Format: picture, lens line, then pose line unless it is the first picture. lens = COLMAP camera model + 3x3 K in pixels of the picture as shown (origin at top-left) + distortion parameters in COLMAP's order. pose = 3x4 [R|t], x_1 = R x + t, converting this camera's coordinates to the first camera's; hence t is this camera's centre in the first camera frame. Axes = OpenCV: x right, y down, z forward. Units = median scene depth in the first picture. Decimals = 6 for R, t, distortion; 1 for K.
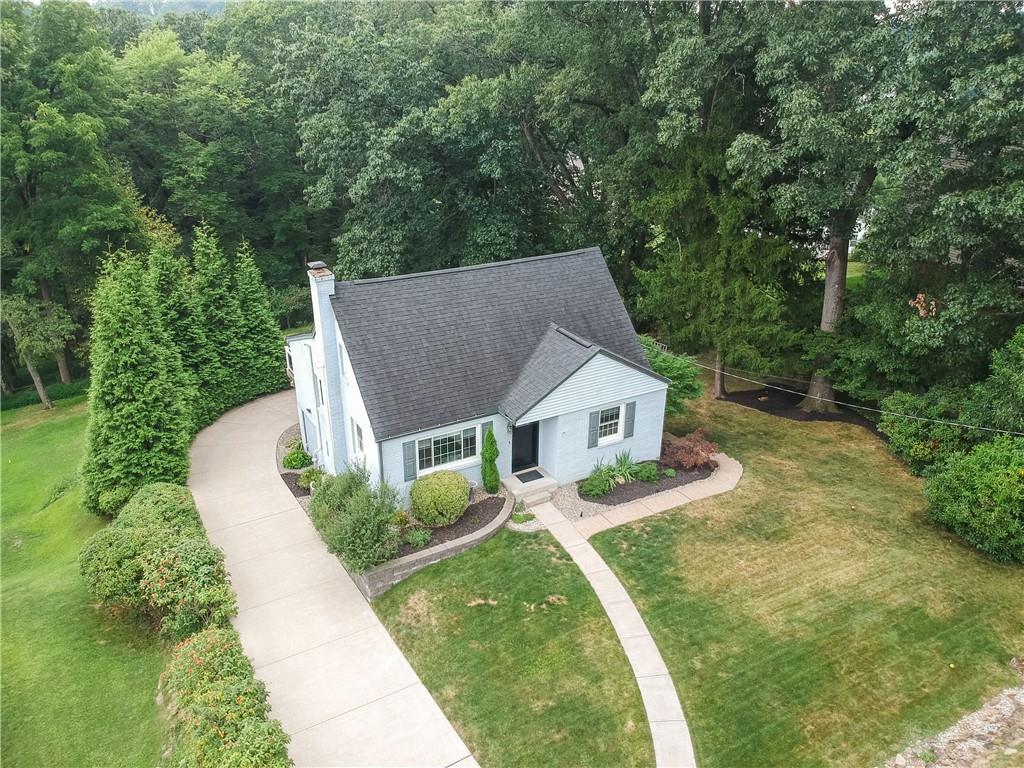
lens RADIAL K [[761.9, 0, 512.0], [0, 761.9, 384.0], [0, 0, 1]] dist [0.046431, -0.112683]
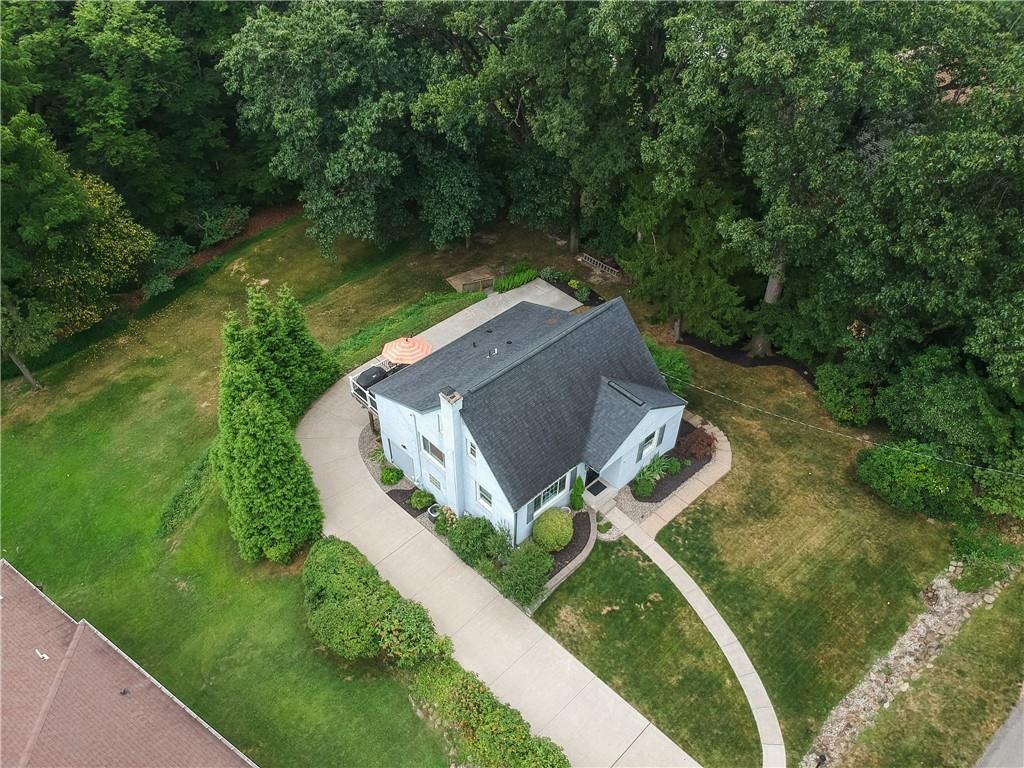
lens RADIAL K [[761.9, 0, 512.0], [0, 761.9, 384.0], [0, 0, 1]] dist [0.046431, -0.112683]
pose [[0.971408, -0.159847, 0.175544, -0.399278], [0.093677, 0.937458, 0.335256, -0.629742], [-0.218155, -0.309226, 0.925628, -0.228977]]
